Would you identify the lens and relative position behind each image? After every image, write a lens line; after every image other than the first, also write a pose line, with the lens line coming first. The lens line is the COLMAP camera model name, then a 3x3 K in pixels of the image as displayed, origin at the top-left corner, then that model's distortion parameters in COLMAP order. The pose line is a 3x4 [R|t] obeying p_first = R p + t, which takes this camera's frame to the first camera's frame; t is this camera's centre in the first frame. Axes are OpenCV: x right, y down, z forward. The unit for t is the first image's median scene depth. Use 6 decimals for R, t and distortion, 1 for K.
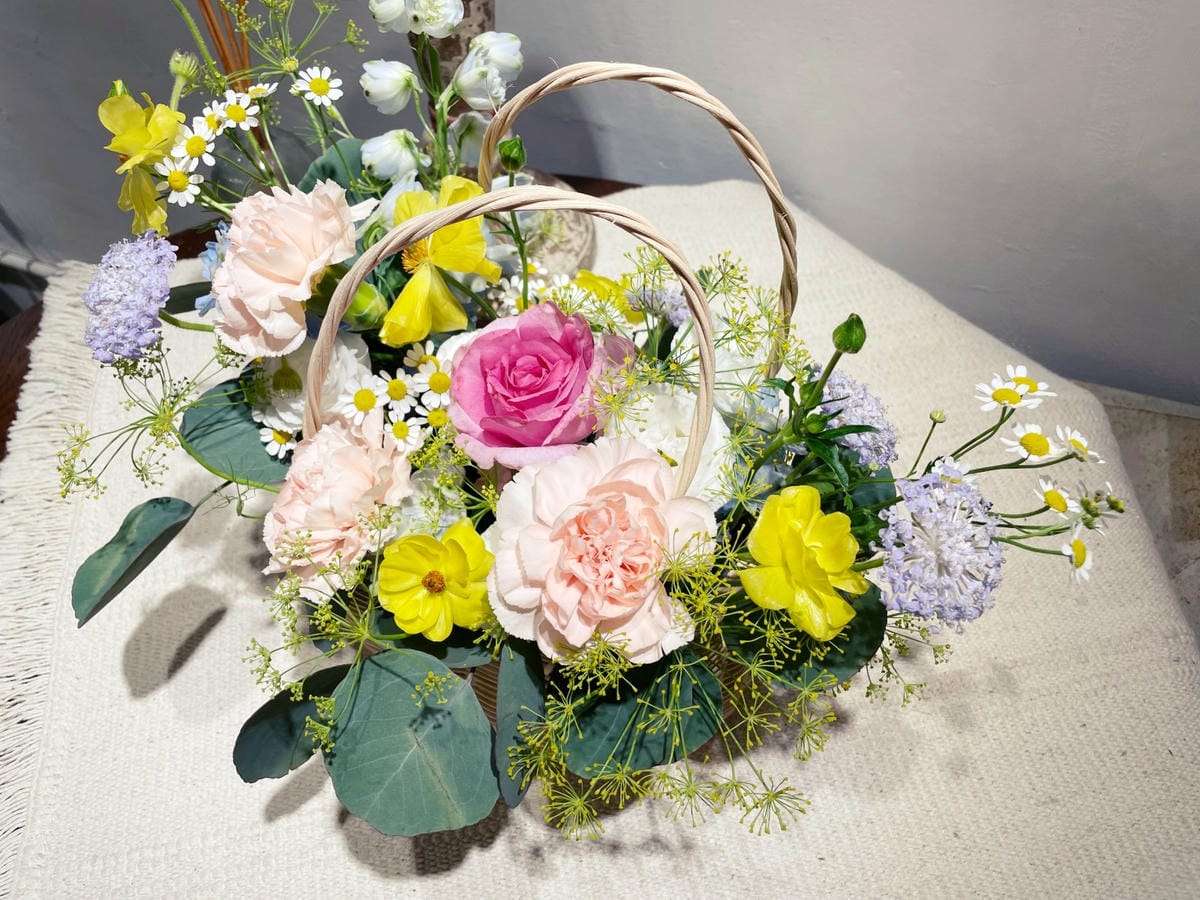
lens RADIAL K [[926.4, 0, 601.4], [0, 926.4, 449.0], [0, 0, 1]] dist [0.054471, -0.089128]
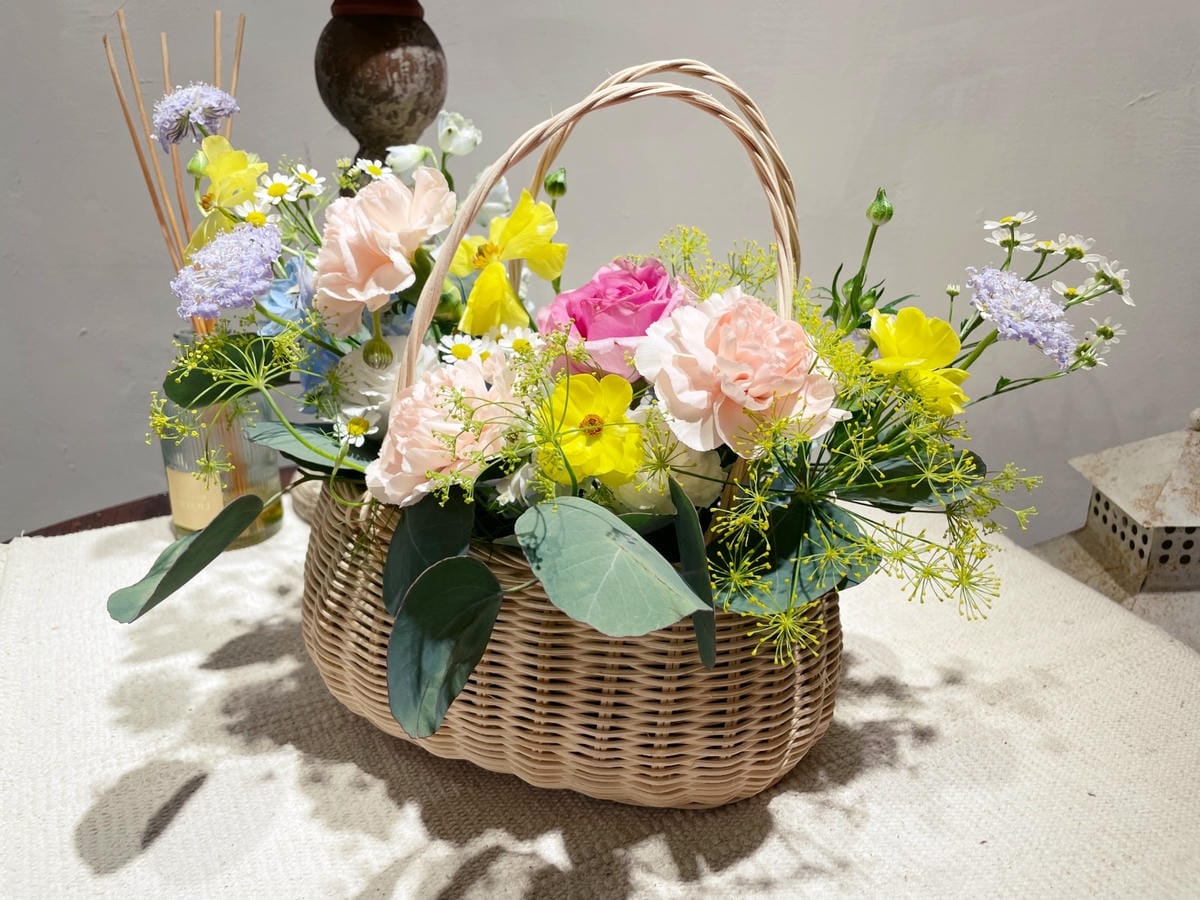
lens RADIAL K [[926.4, 0, 601.7], [0, 926.4, 447.2], [0, 0, 1]] dist [0.054471, -0.089128]
pose [[0.958203, -0.075632, 0.275910, -0.322494], [0.210400, 0.839785, -0.500493, 0.480953], [-0.193852, 0.537626, 0.820597, 0.134376]]
